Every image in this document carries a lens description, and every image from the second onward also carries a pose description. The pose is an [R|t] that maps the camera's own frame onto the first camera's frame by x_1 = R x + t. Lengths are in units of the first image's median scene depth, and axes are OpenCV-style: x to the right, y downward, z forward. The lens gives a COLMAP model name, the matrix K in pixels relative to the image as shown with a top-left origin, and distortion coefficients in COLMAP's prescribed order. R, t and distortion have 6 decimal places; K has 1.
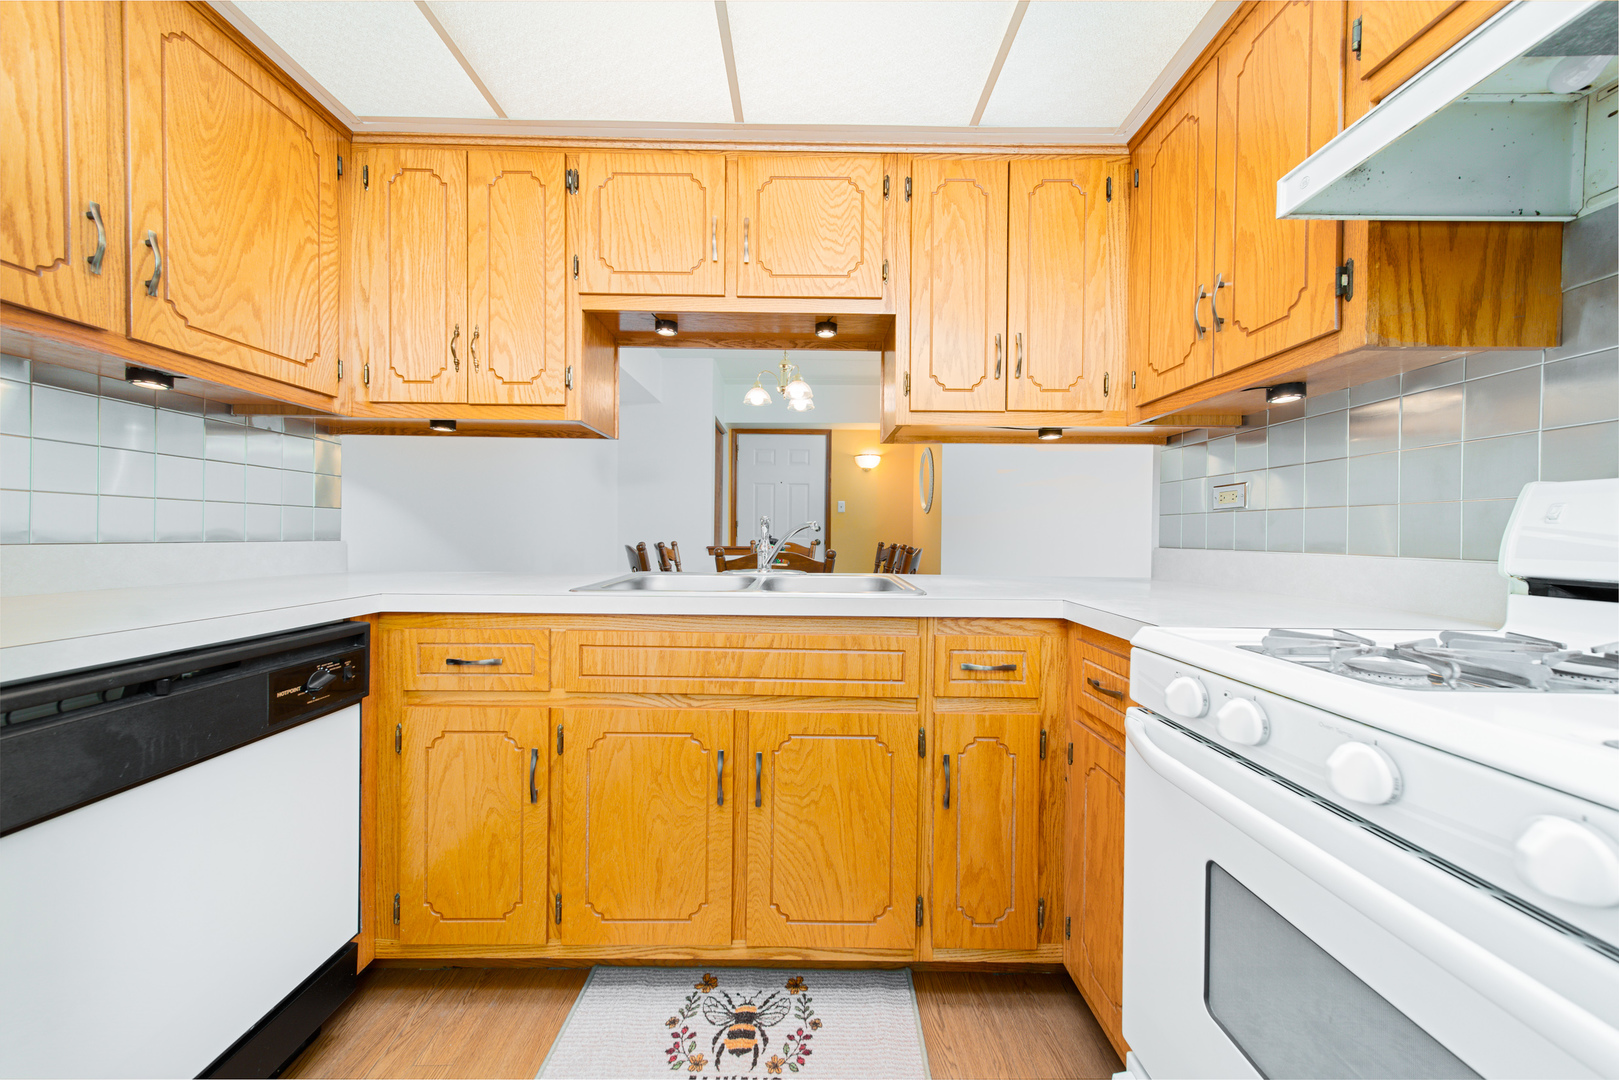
lens RADIAL K [[560.8, 0, 808.6], [0, 560.8, 538.2], [0, 0, 1]] dist [0.007896, -0.000135]
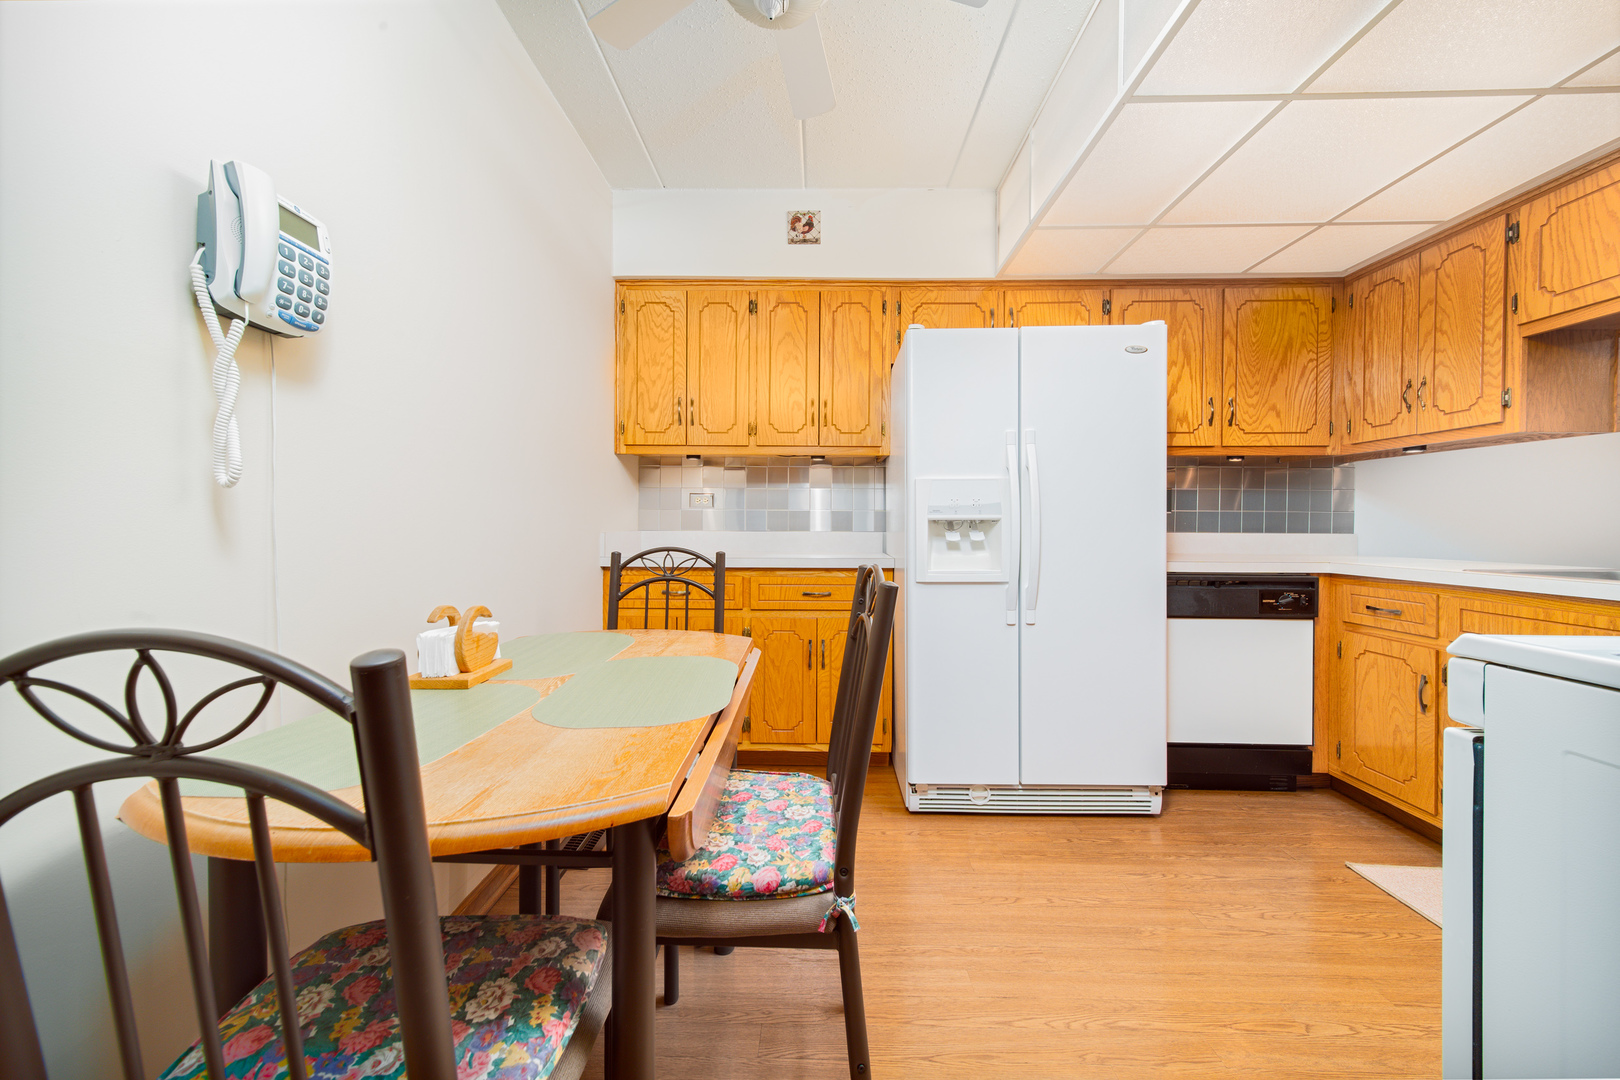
lens RADIAL K [[575.1, 0, 809.6], [0, 575.1, 527.6], [0, 0, 1]] dist [0.013174, 0.000066]
pose [[-0.019385, -0.003640, -0.999805, 1.052890], [-0.012977, 0.999910, -0.003389, 0.016487], [0.999728, 0.012909, -0.019431, -0.565984]]
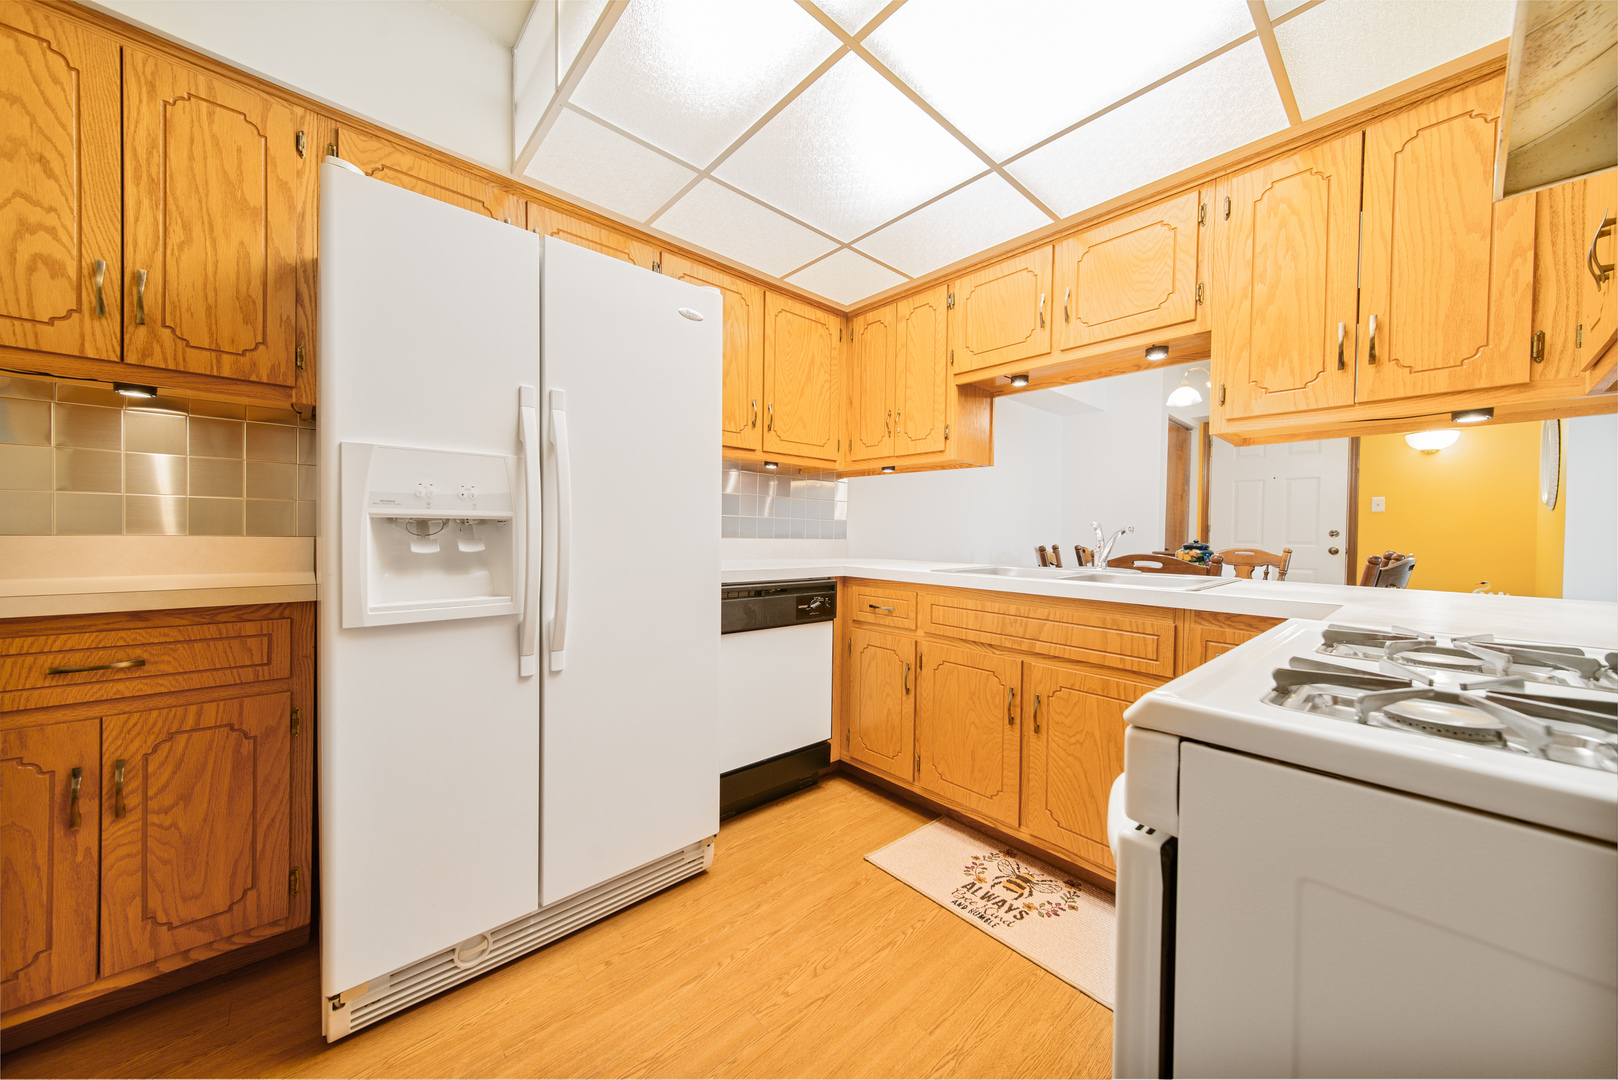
lens RADIAL K [[559.8, 0, 809.0], [0, 559.8, 540.0], [0, 0, 1]] dist [-0.000217, -0.000068]
pose [[0.666606, 0.011329, -0.745324, 0.552104], [-0.015483, 0.999879, 0.001350, 0.009180], [0.745249, 0.010640, 0.666701, -0.334113]]
